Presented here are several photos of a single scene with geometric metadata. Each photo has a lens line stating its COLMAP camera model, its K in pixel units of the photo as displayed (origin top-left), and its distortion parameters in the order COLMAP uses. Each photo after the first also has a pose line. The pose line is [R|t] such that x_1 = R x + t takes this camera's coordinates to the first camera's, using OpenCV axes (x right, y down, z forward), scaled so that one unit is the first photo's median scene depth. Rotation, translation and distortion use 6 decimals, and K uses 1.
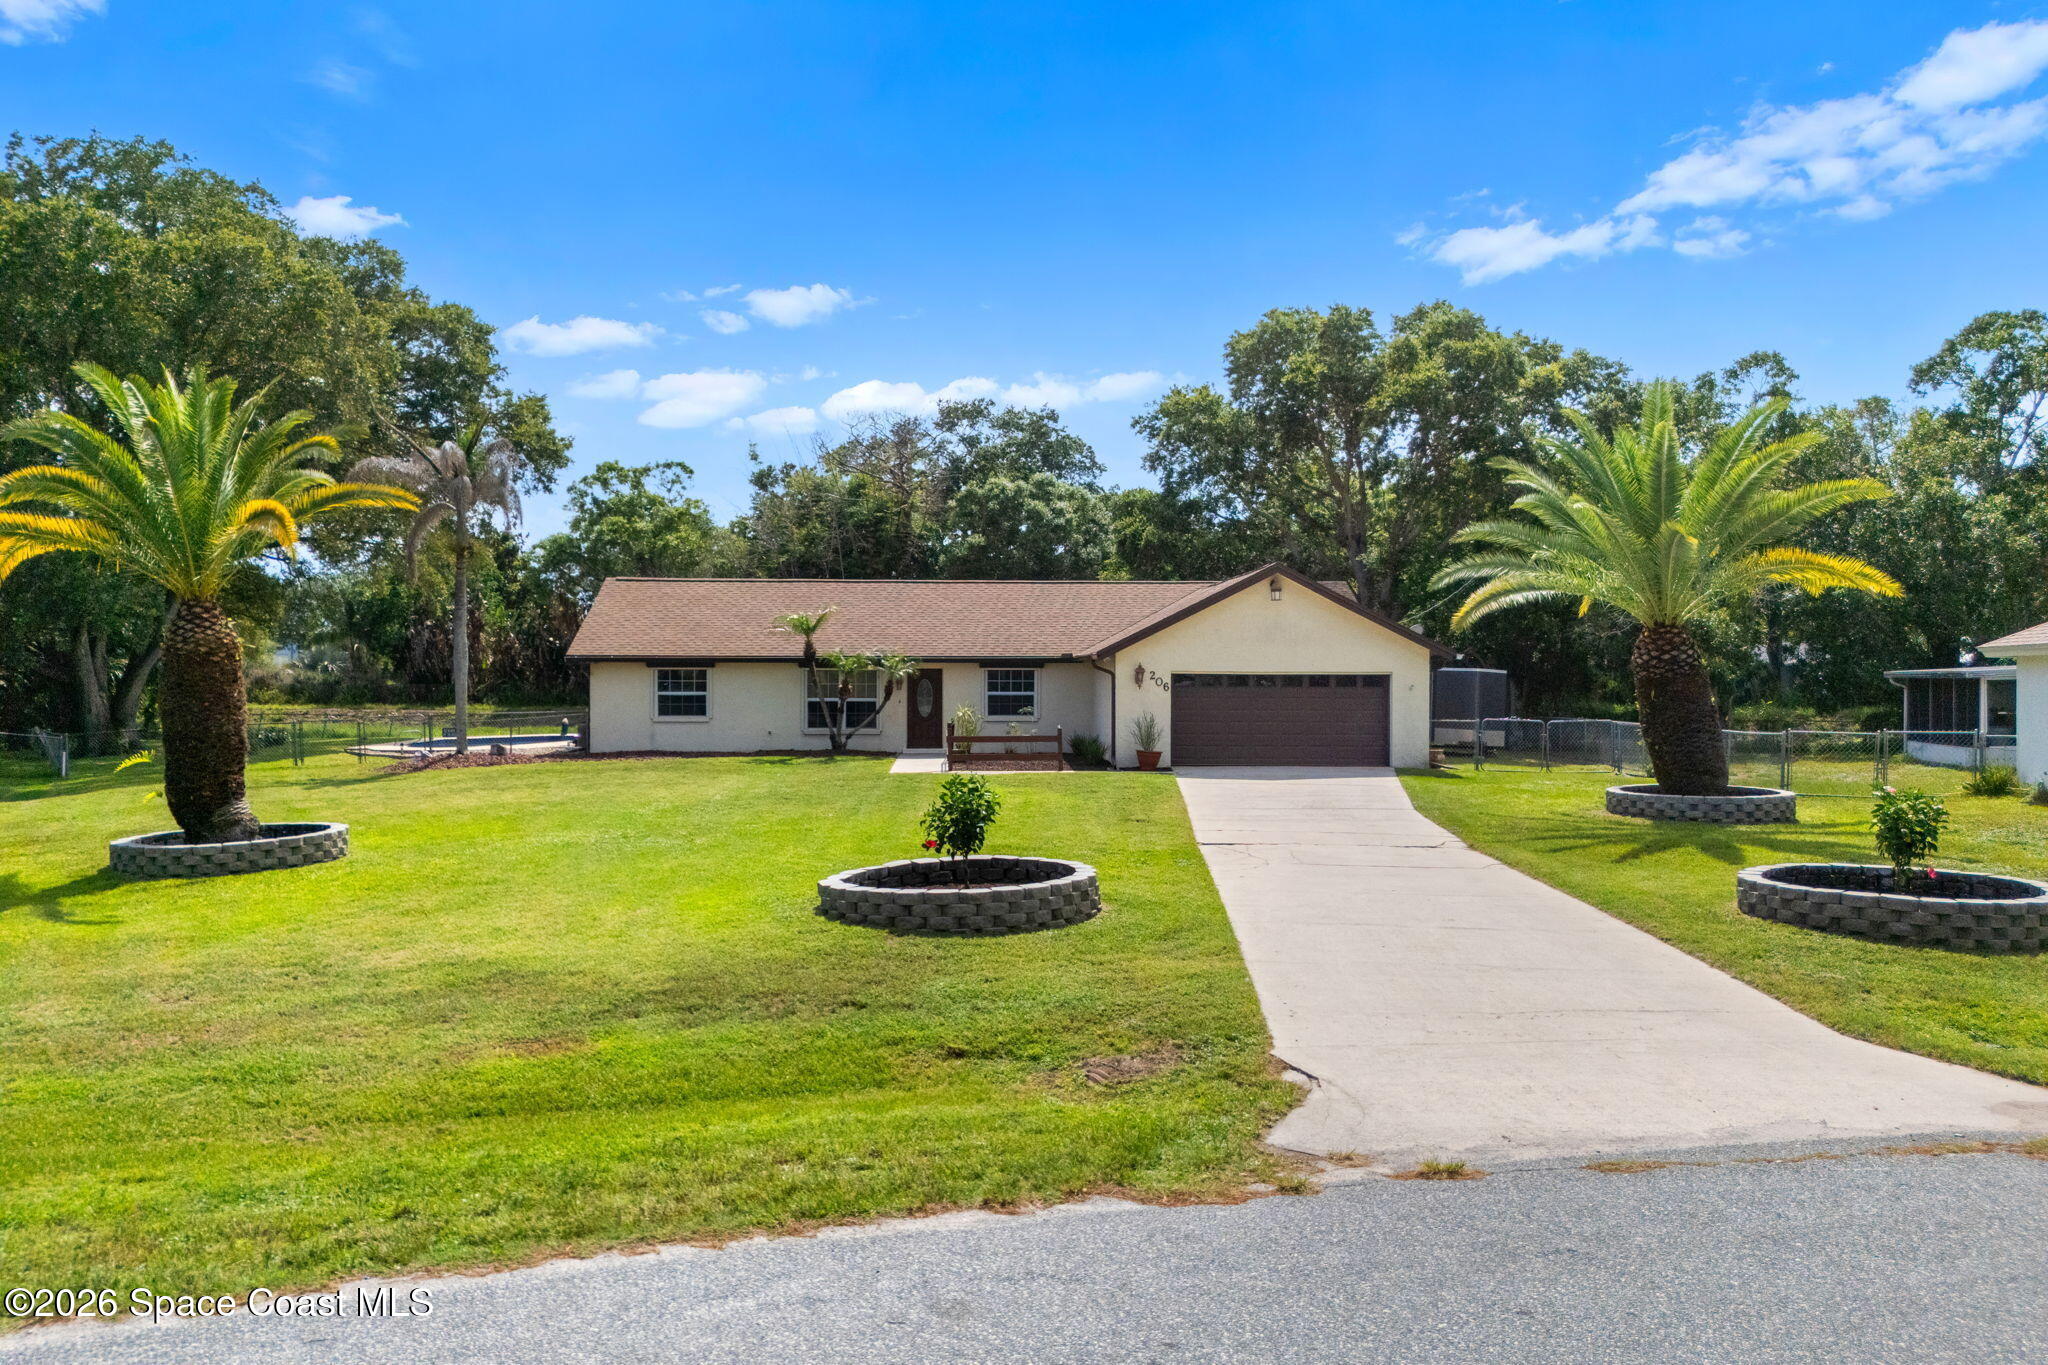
lens RADIAL K [[1438.9, 0, 1024.0], [0, 1438.9, 682.5], [0, 0, 1]] dist [0.110509, 0.000090]
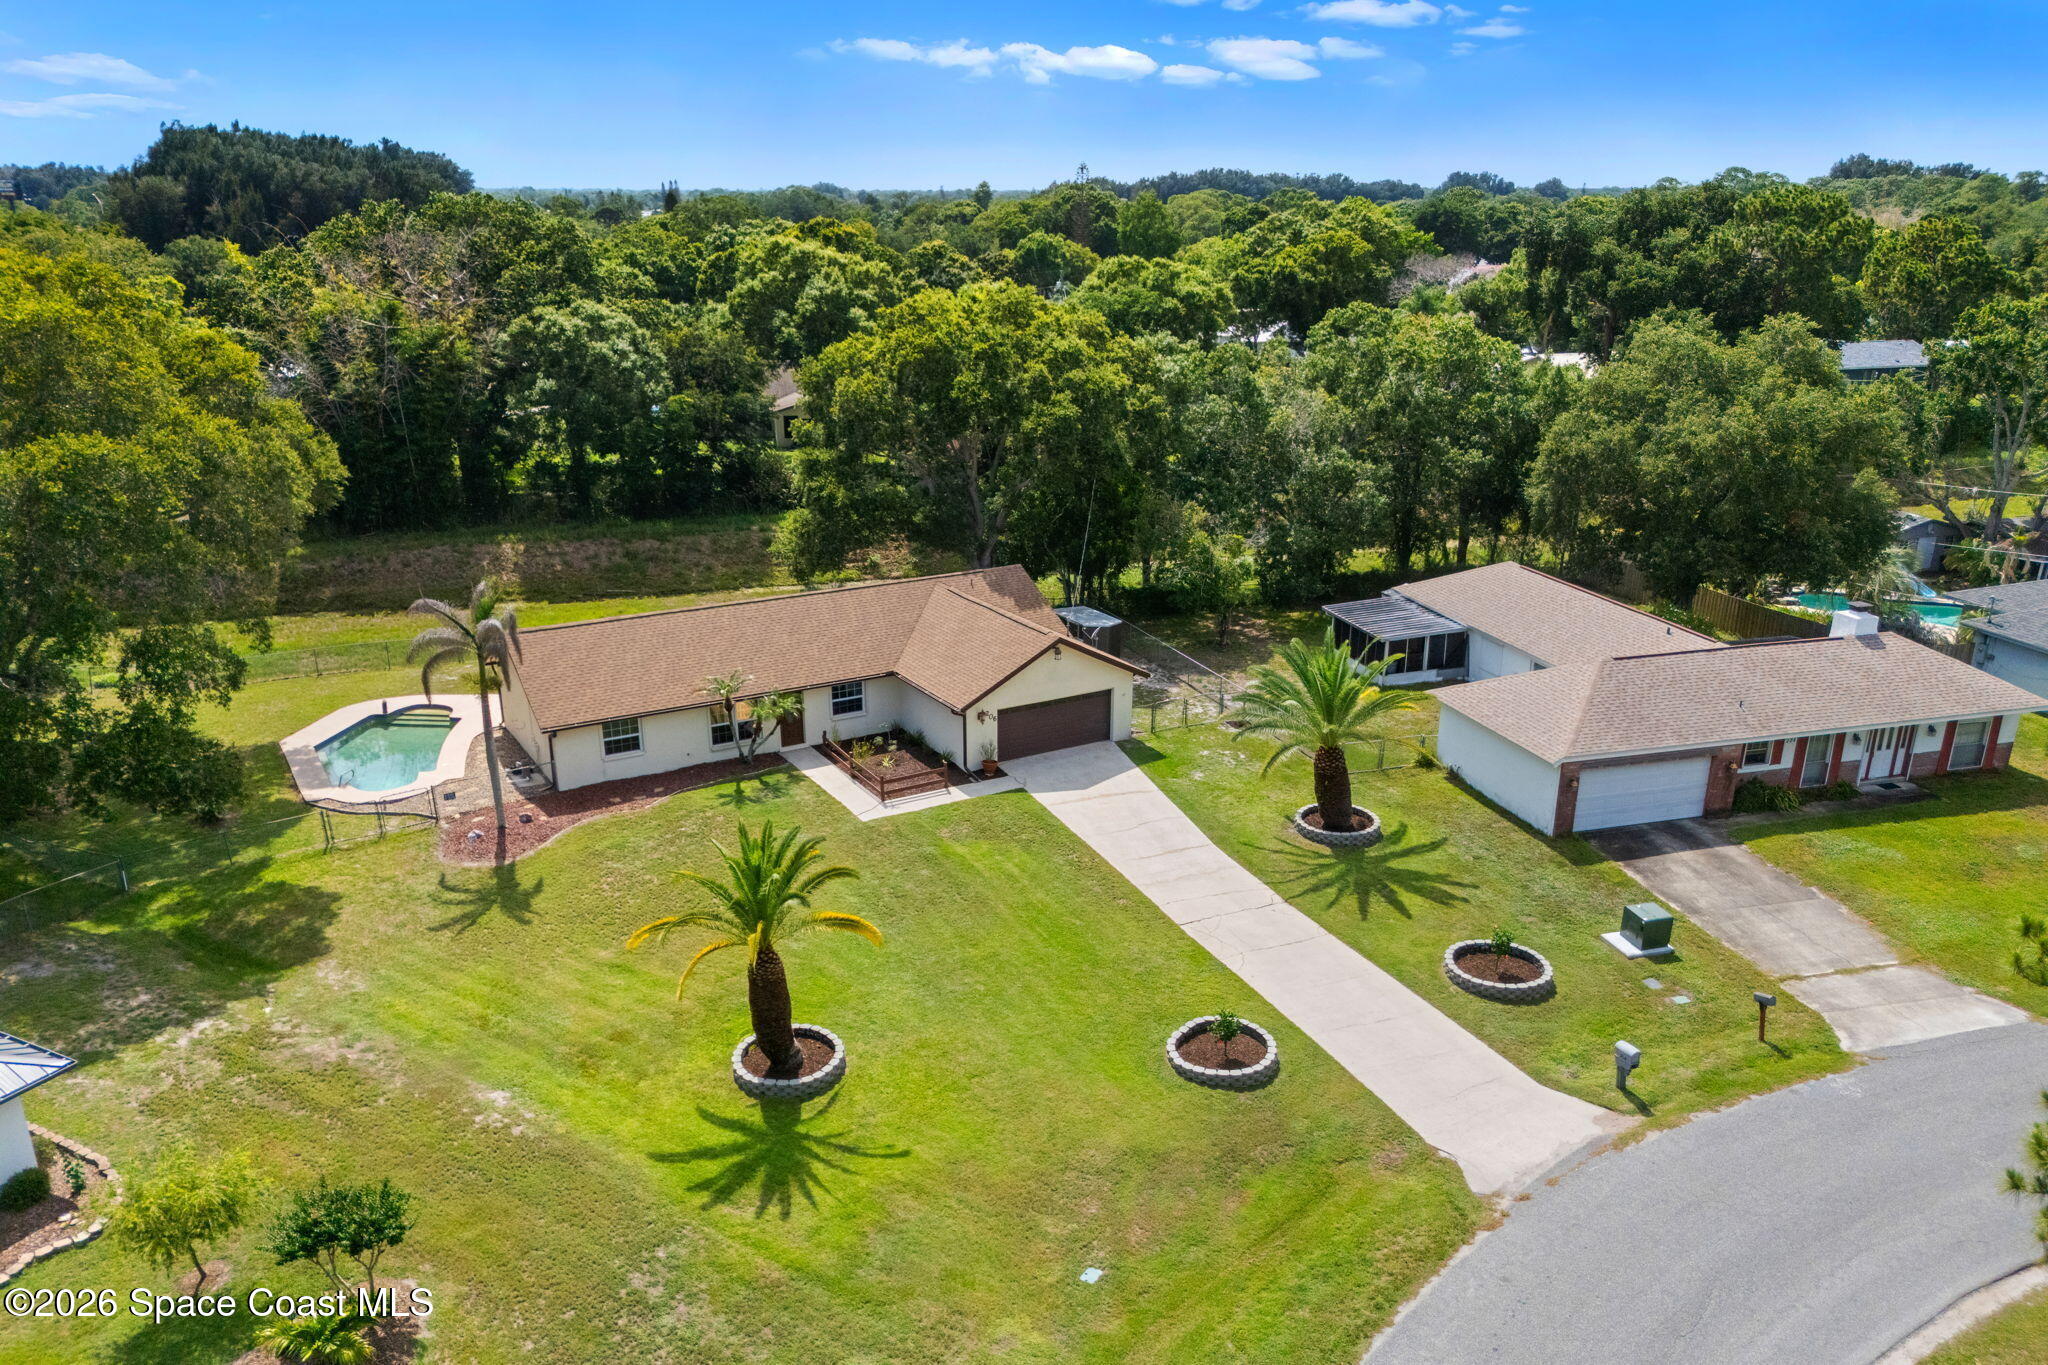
lens RADIAL K [[1438.9, 0, 1024.0], [0, 1438.9, 682.5], [0, 0, 1]] dist [0.110509, 0.000090]
pose [[0.884038, -0.136030, 0.447183, -0.406439], [-0.000990, 0.956168, 0.292818, -0.353163], [-0.467414, -0.259305, 0.845154, -0.243580]]
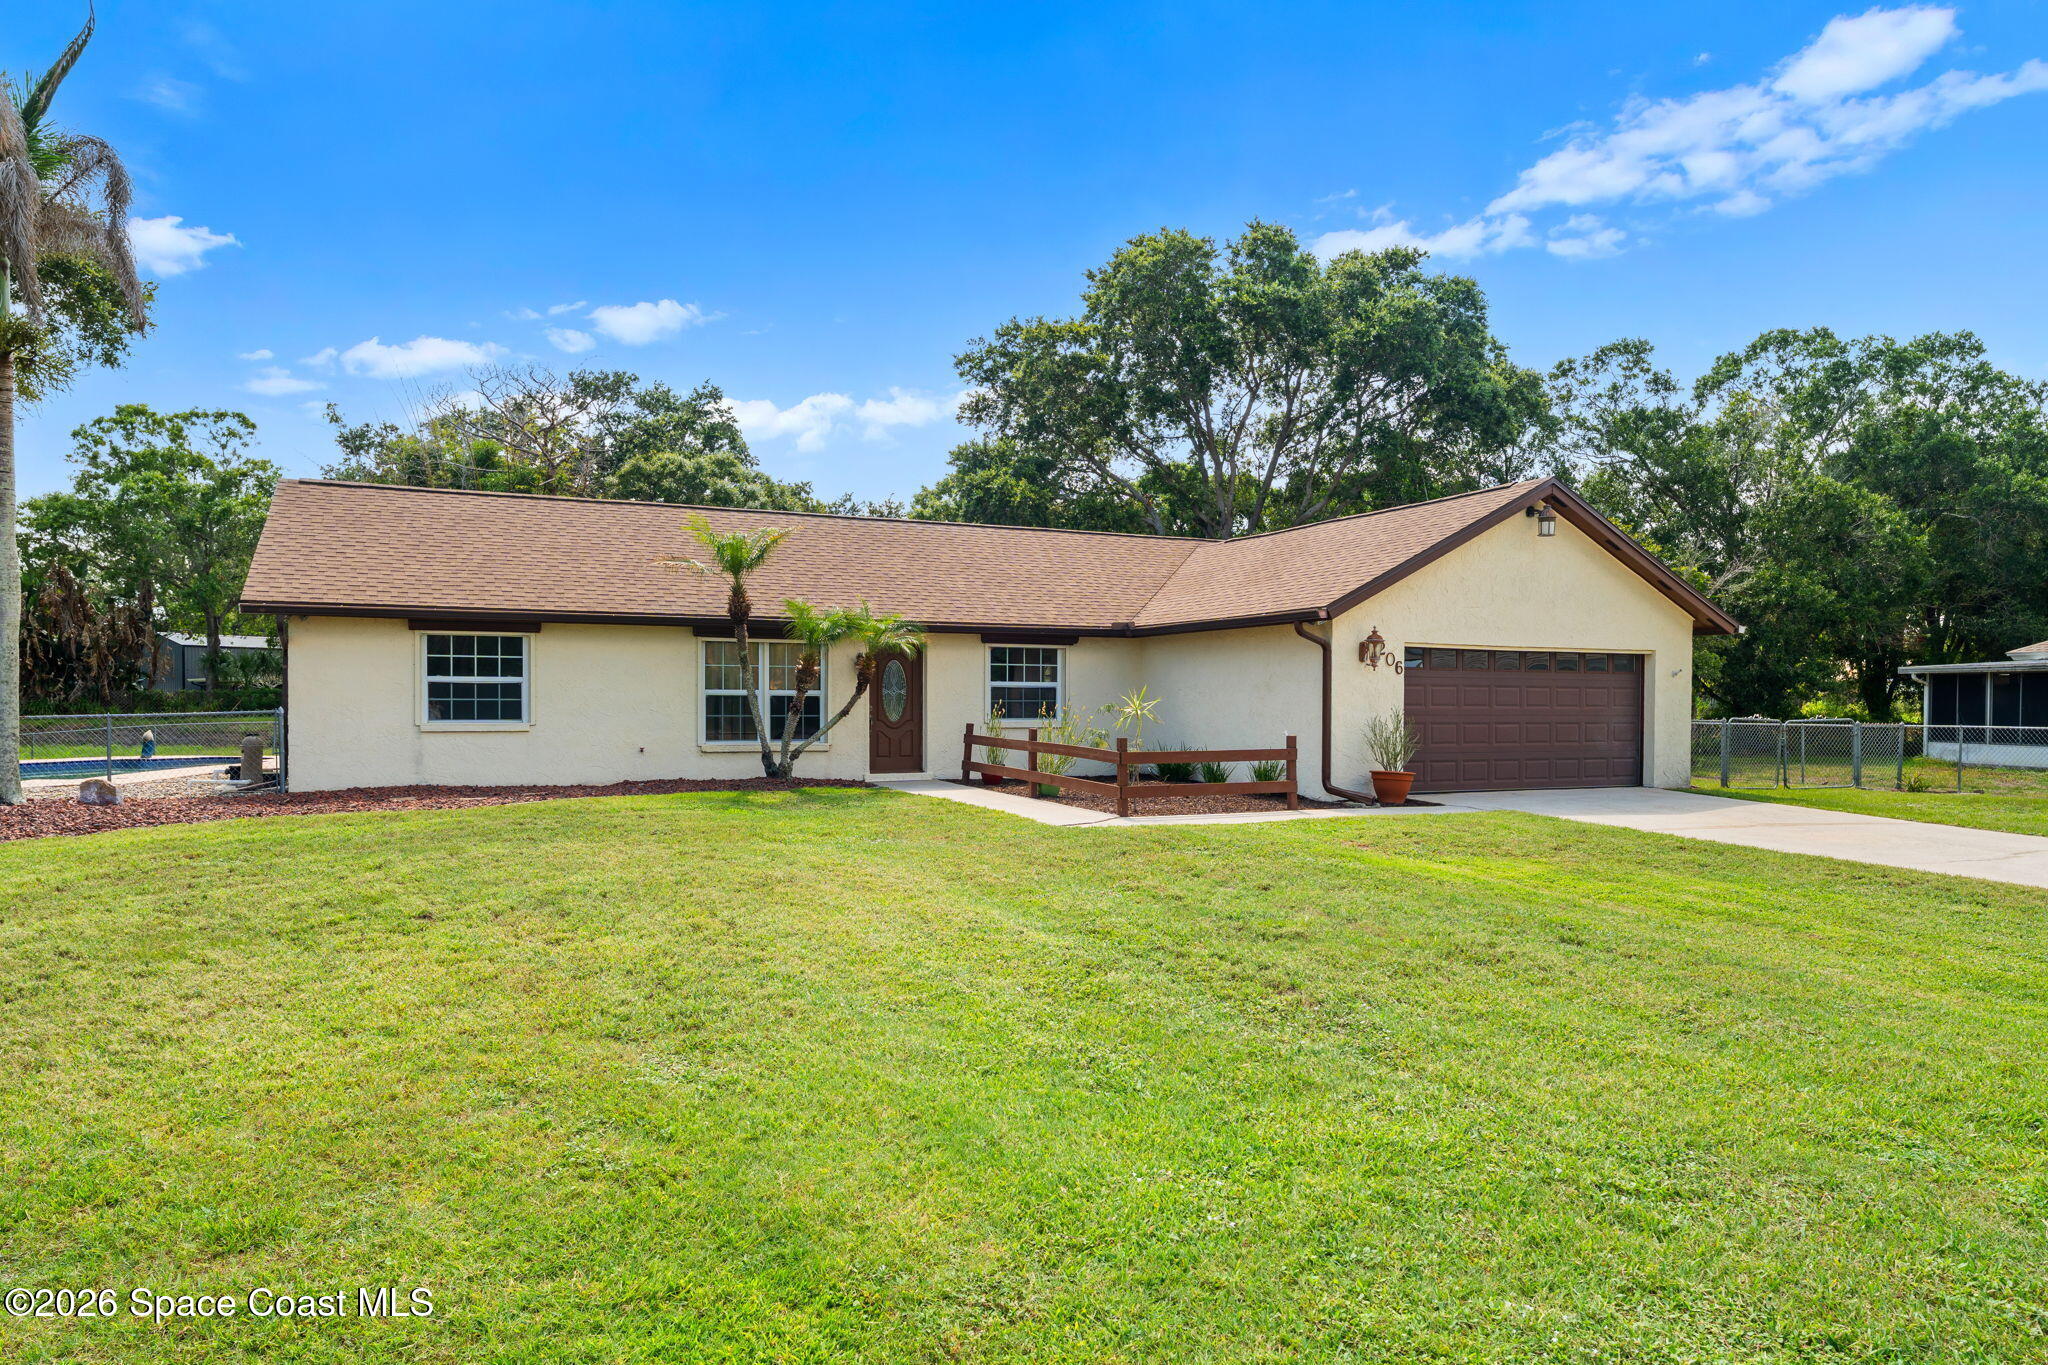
lens RADIAL K [[1251.7, 0, 1019.3], [0, 1251.7, 722.2], [0, 0, 1]] dist [0.001731, 0.001435]
pose [[0.930839, -0.004973, 0.365395, -0.176560], [-0.001163, 0.999862, 0.016570, 0.012594], [-0.365427, -0.015848, 0.930705, 0.393620]]
